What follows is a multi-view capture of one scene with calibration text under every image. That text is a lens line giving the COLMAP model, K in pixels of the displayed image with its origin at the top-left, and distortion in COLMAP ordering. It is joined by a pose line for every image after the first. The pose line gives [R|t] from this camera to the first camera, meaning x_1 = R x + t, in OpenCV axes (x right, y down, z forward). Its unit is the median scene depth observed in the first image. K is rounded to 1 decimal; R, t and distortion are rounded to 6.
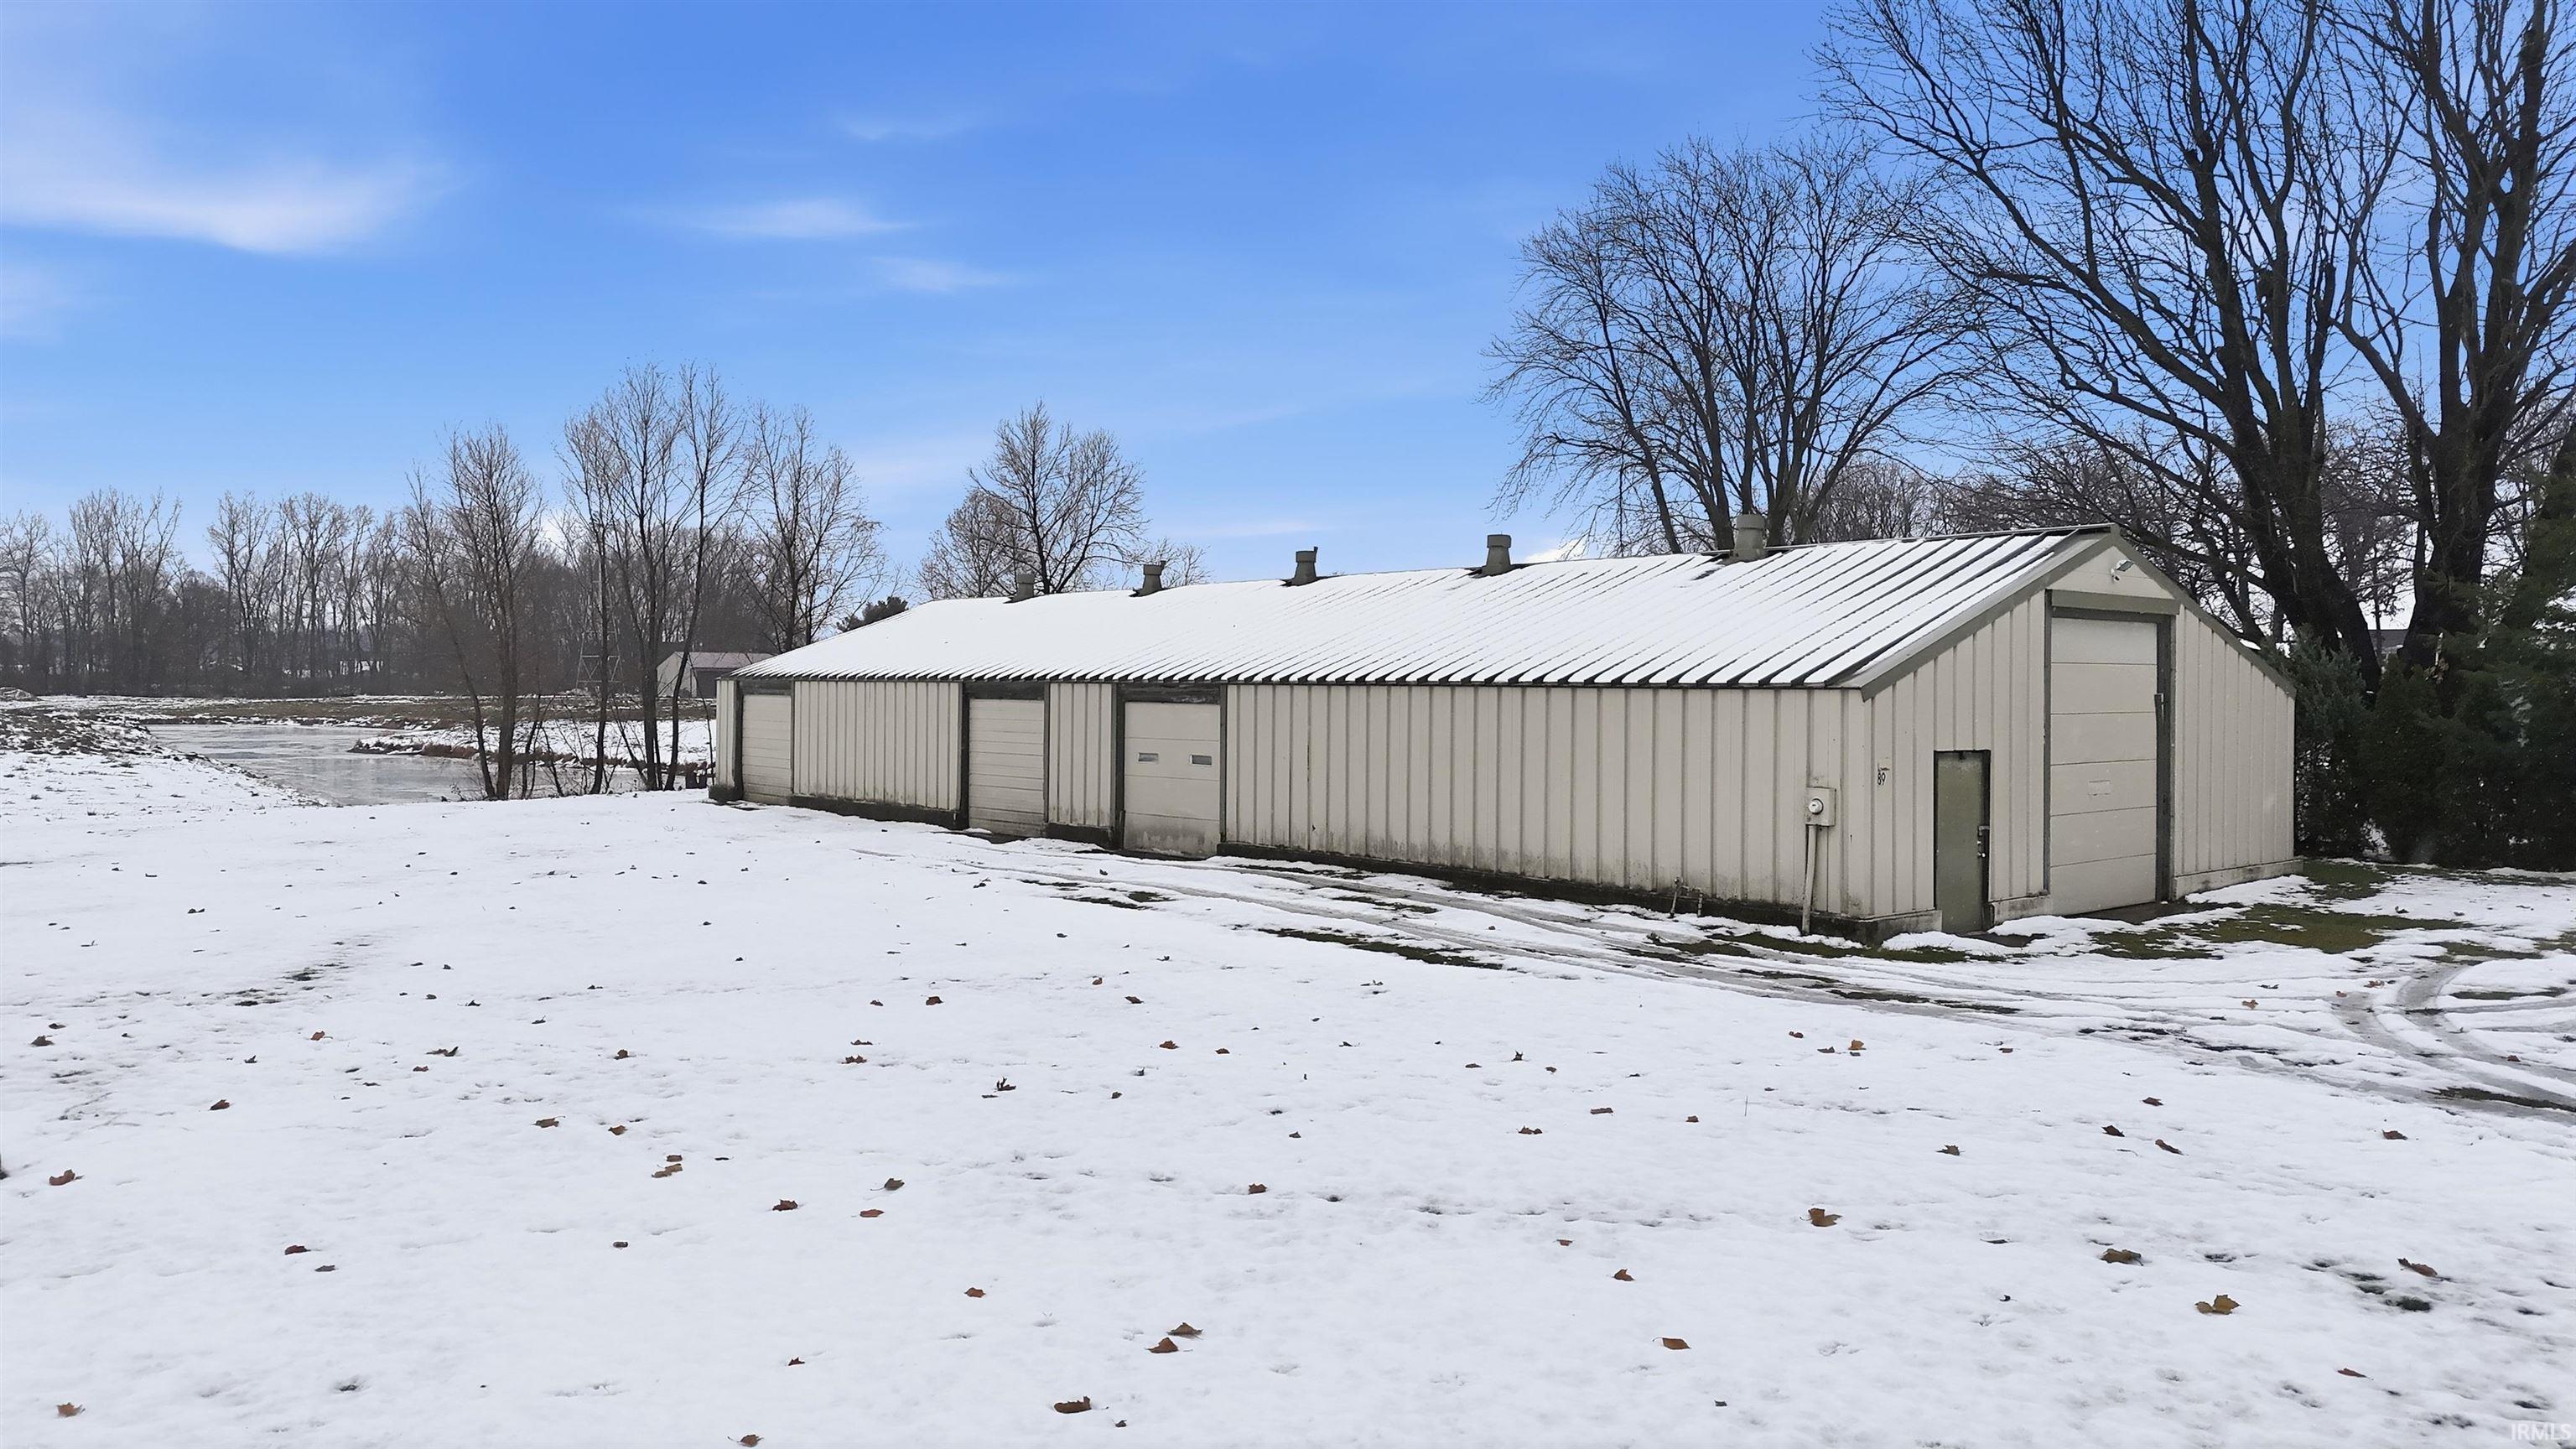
lens RADIAL K [[1799.6, 0, 1288.0], [0, 1799.6, 724.5], [0, 0, 1]] dist [0.044491, -0.025831]
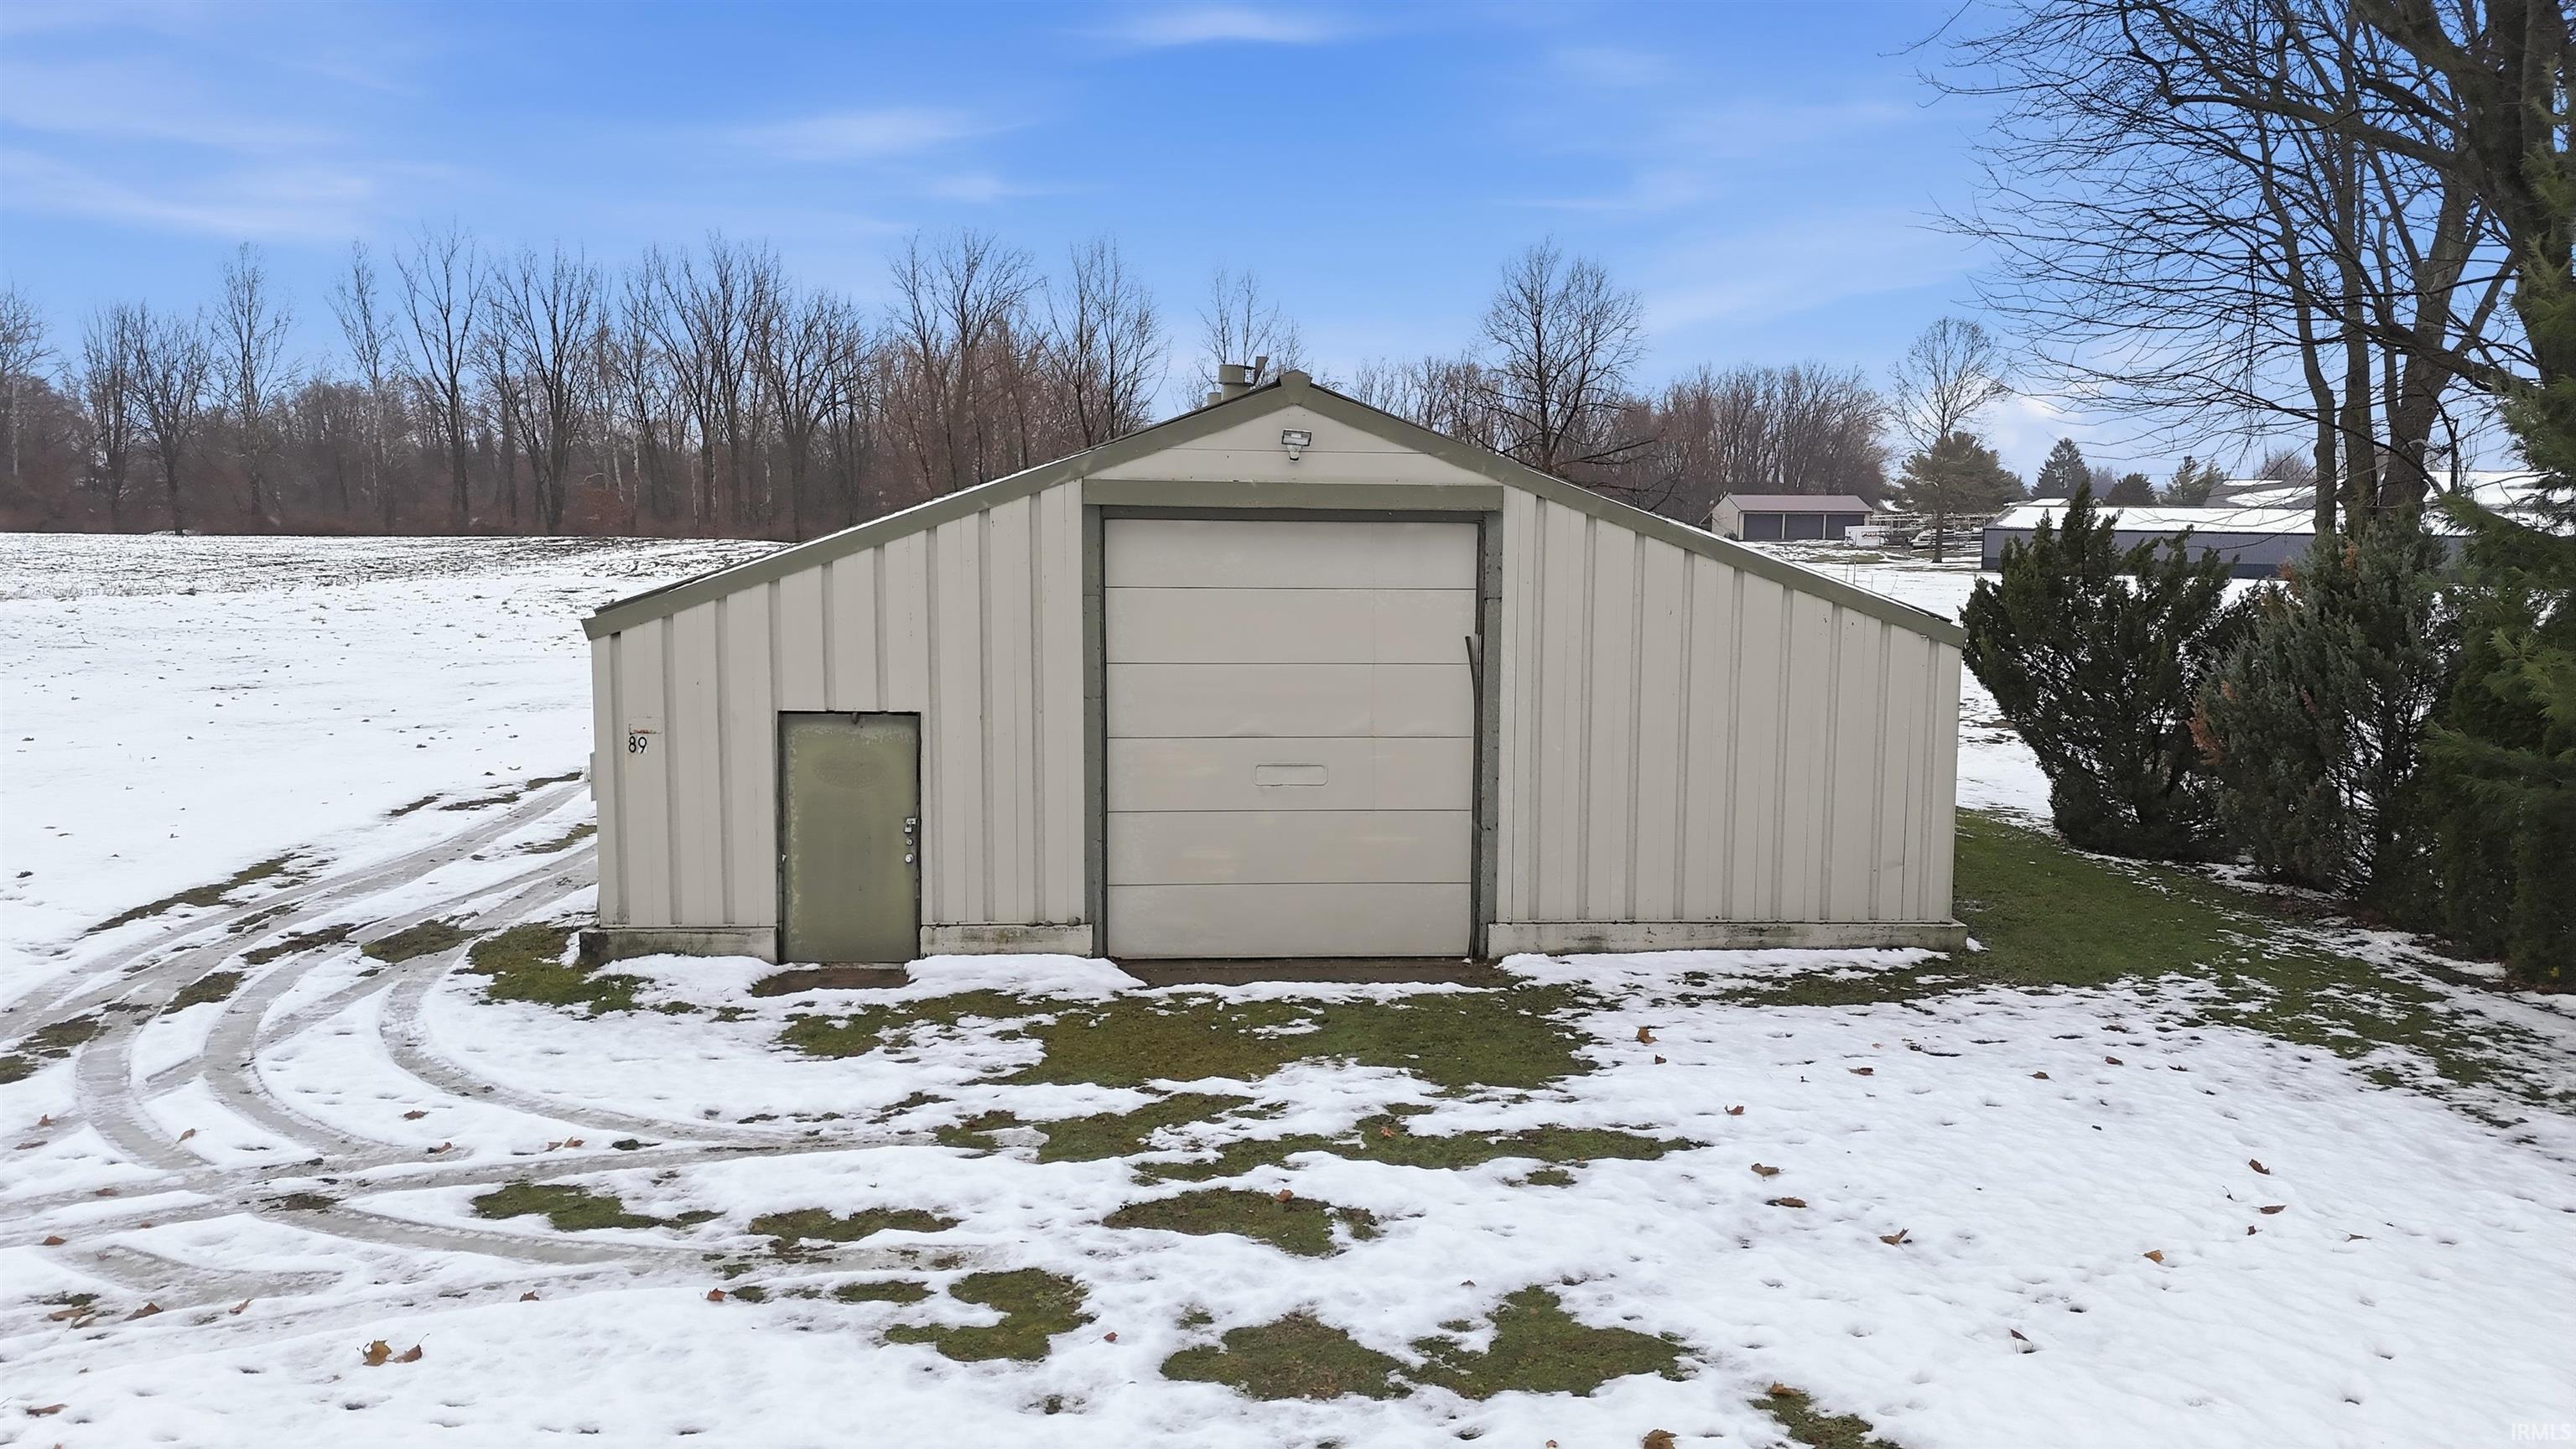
lens RADIAL K [[1789.0, 0, 1290.8], [0, 1789.0, 727.3], [0, 0, 1]] dist [0.085734, -0.100553]
pose [[0.803122, 0.072751, -0.591357, 0.799515], [-0.018624, 0.995098, 0.097127, -0.044473], [0.595524, -0.066991, 0.800539, 0.460075]]
